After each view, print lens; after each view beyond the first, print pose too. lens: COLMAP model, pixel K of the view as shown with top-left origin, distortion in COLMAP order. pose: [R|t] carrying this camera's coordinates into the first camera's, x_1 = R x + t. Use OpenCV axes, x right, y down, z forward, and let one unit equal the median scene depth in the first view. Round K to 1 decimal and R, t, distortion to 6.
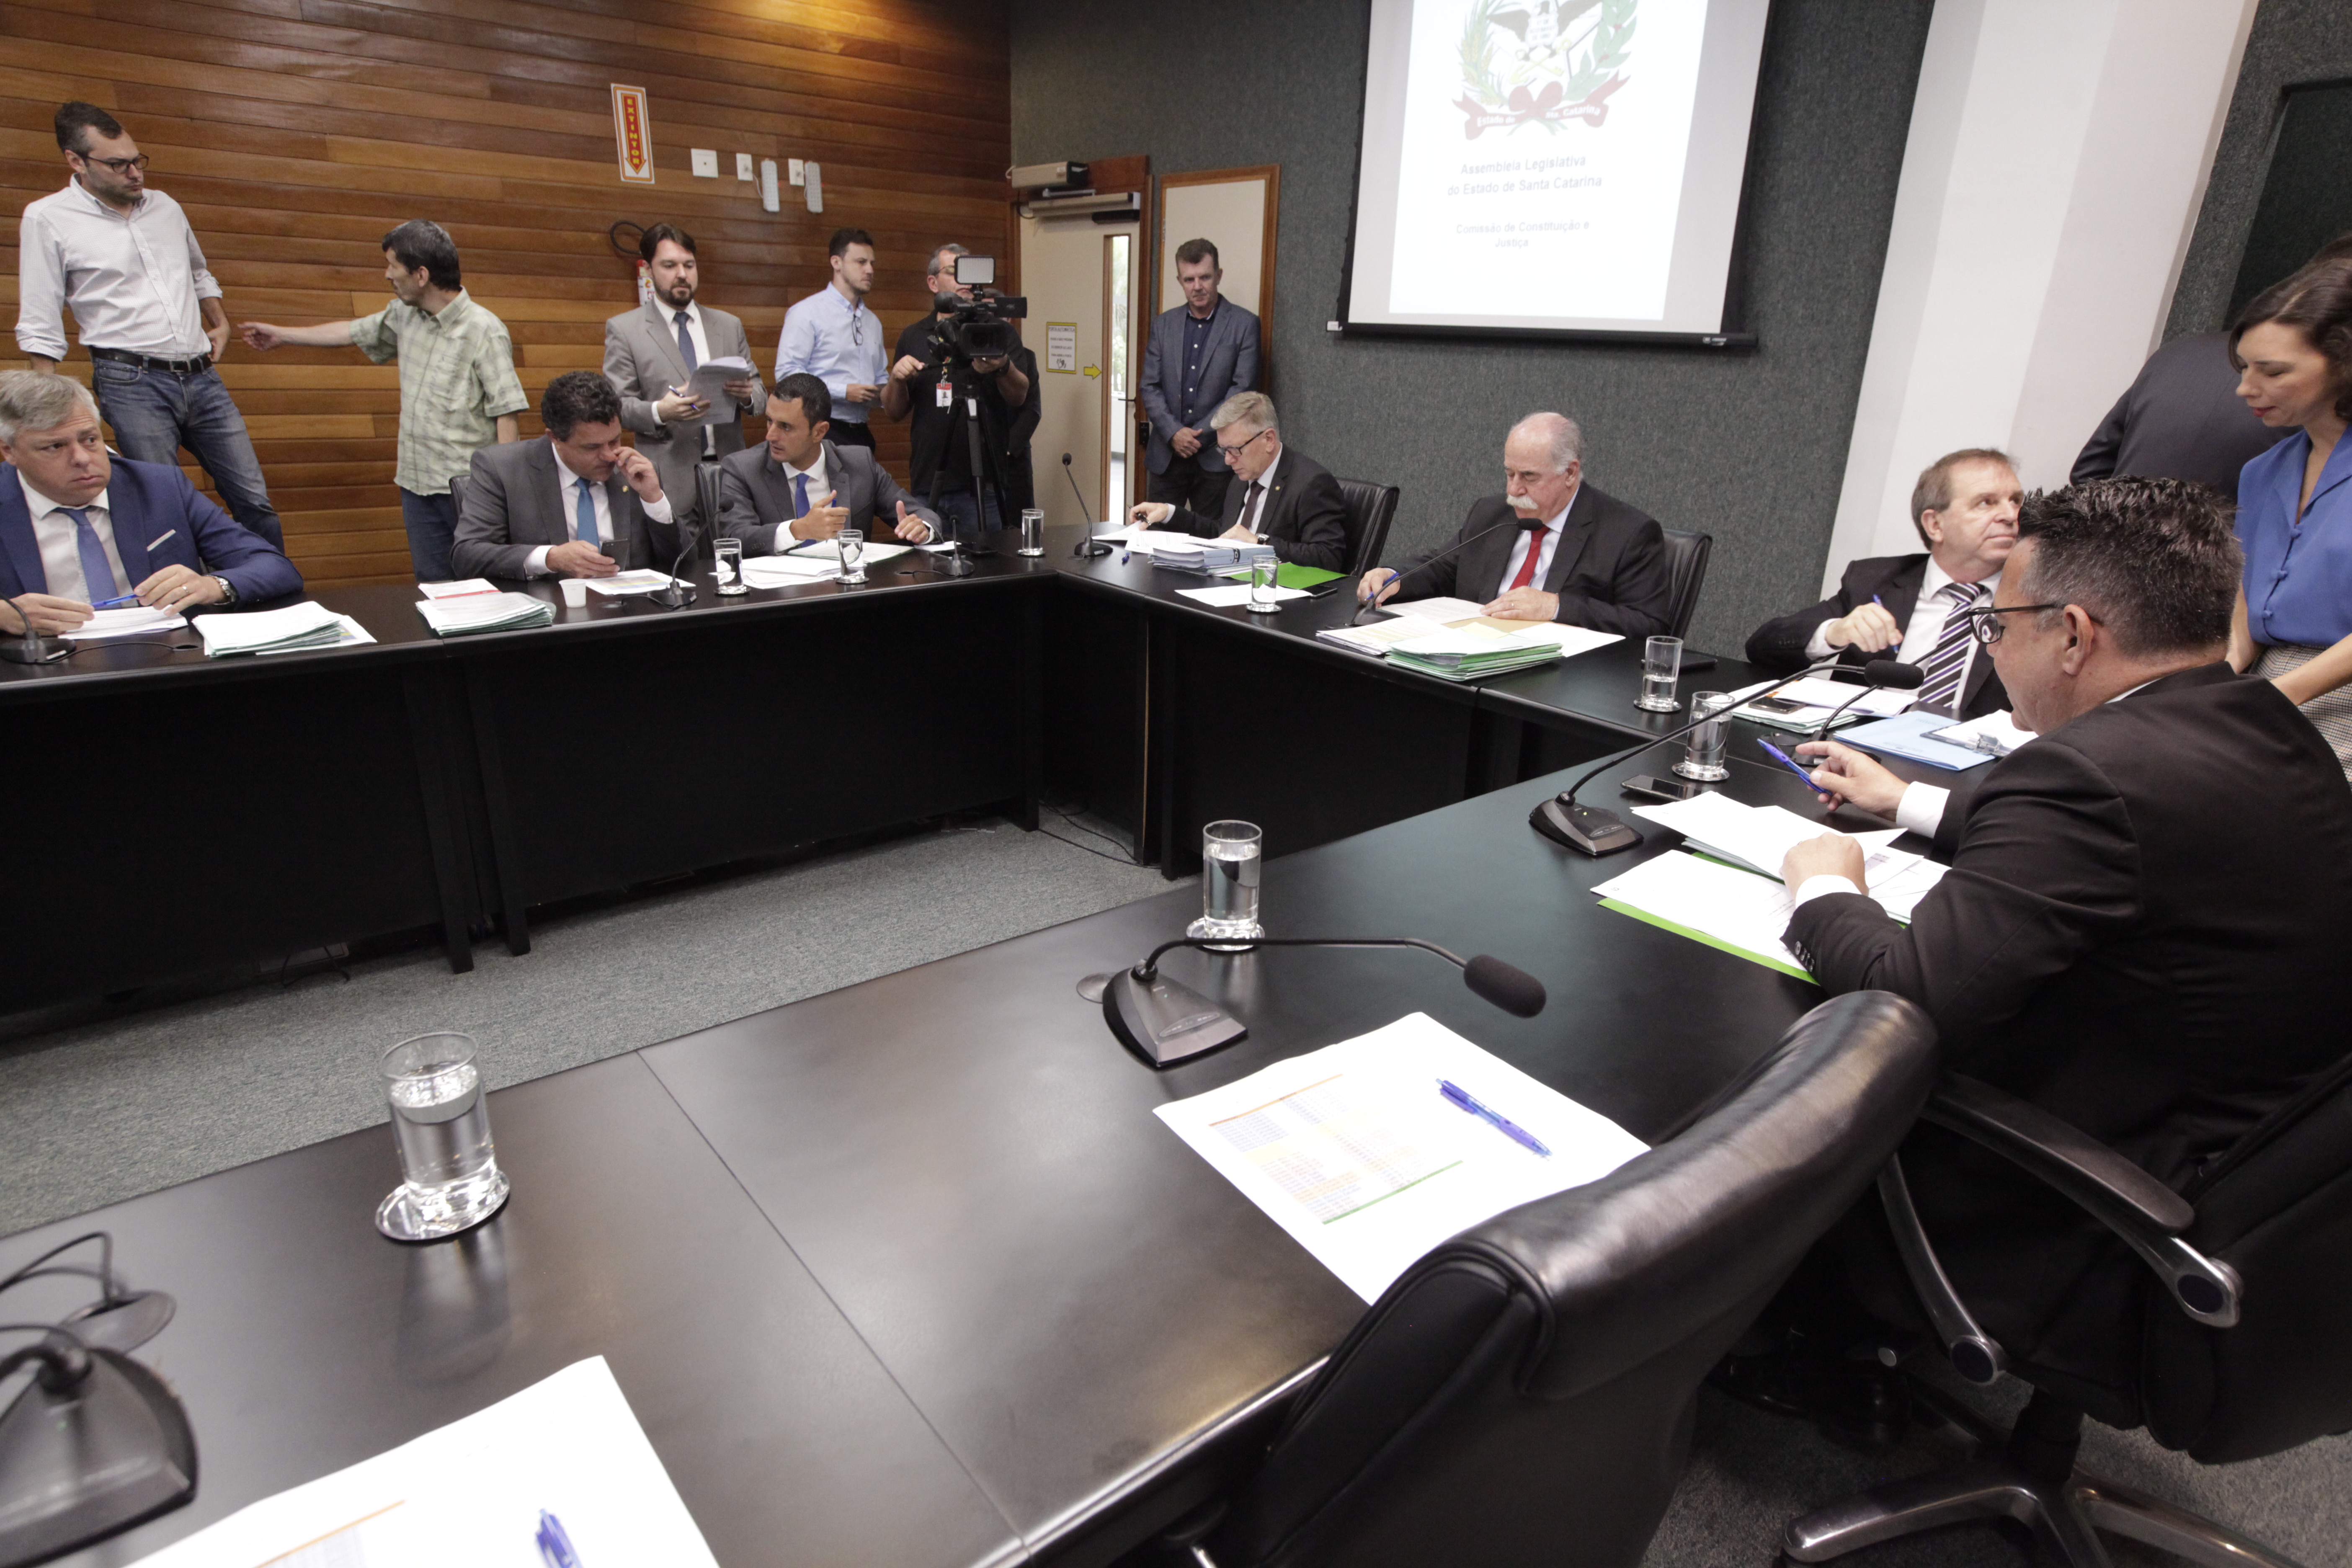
lens RADIAL K [[1311.7, 0, 1205.0], [0, 1311.7, 779.6], [0, 0, 1]] dist [-0.024205, 0.019118]
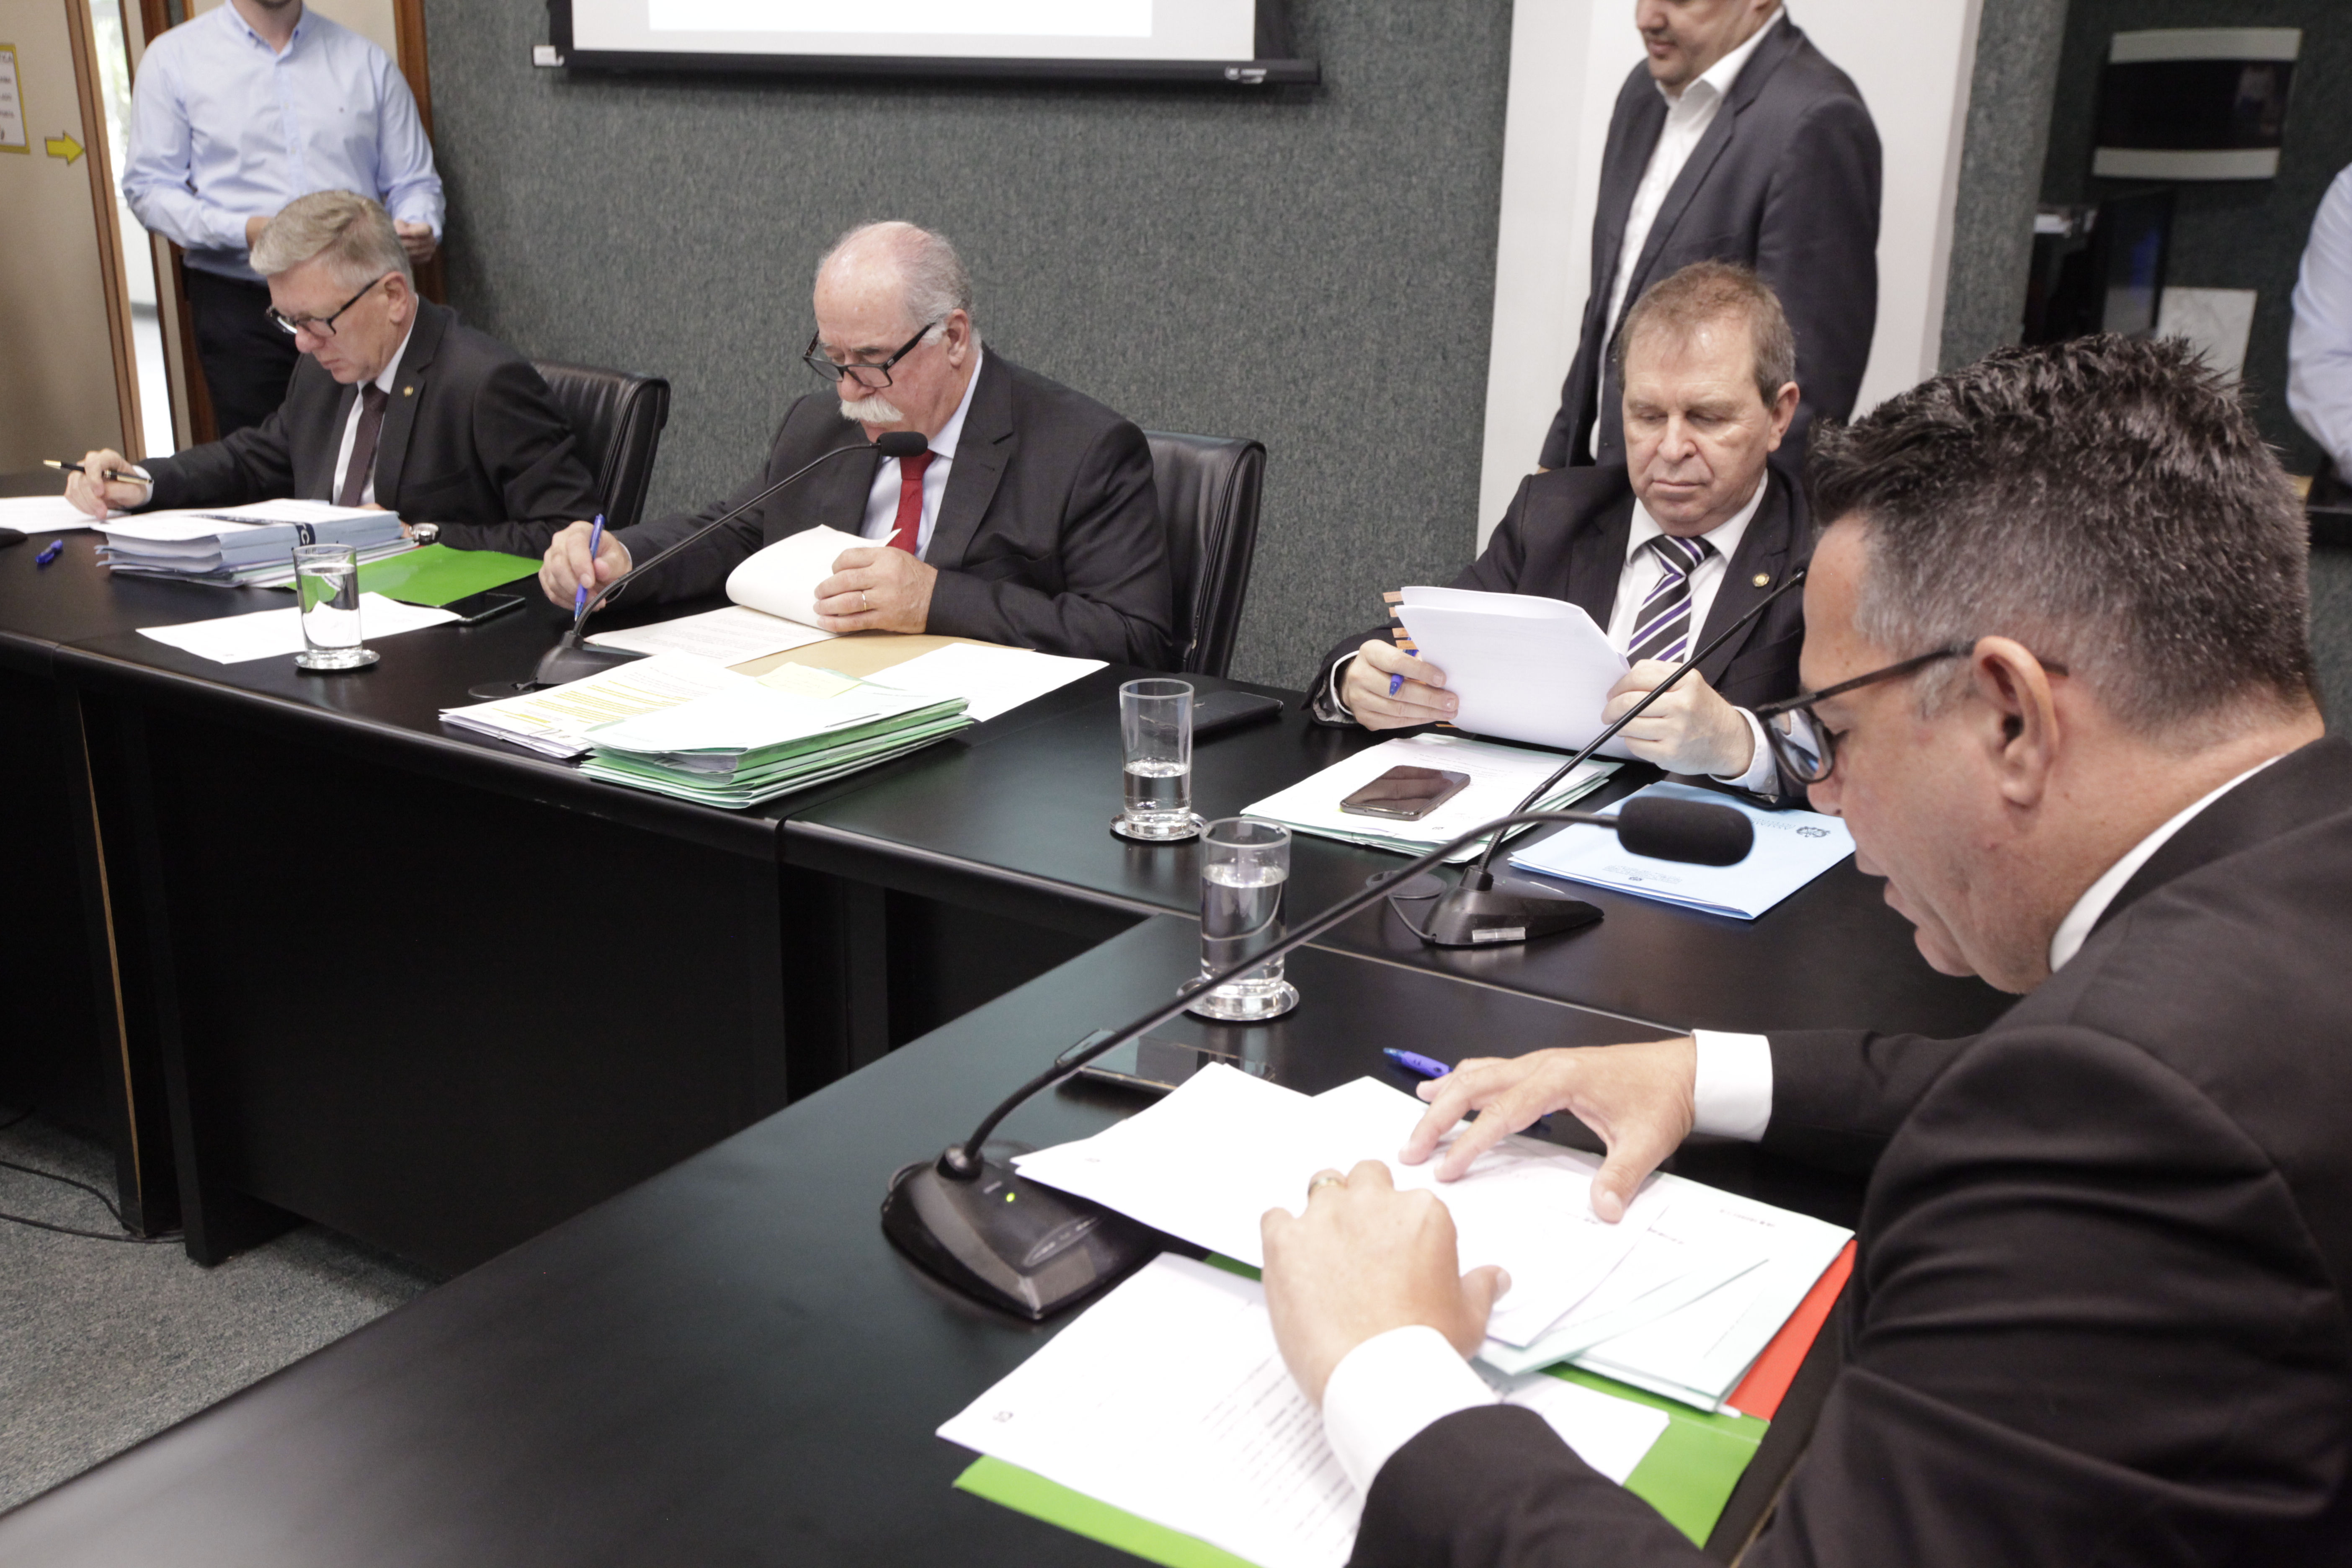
lens RADIAL K [[2229.9, 0, 1213.4], [0, 2229.9, 792.2], [0, 0, 1]] dist [0.046319, 0.000000]
pose [[0.950319, -0.099515, 0.294943, 0.080303], [0.107436, 0.994154, -0.010730, -0.036049], [-0.292151, 0.041885, 0.955455, 0.142465]]
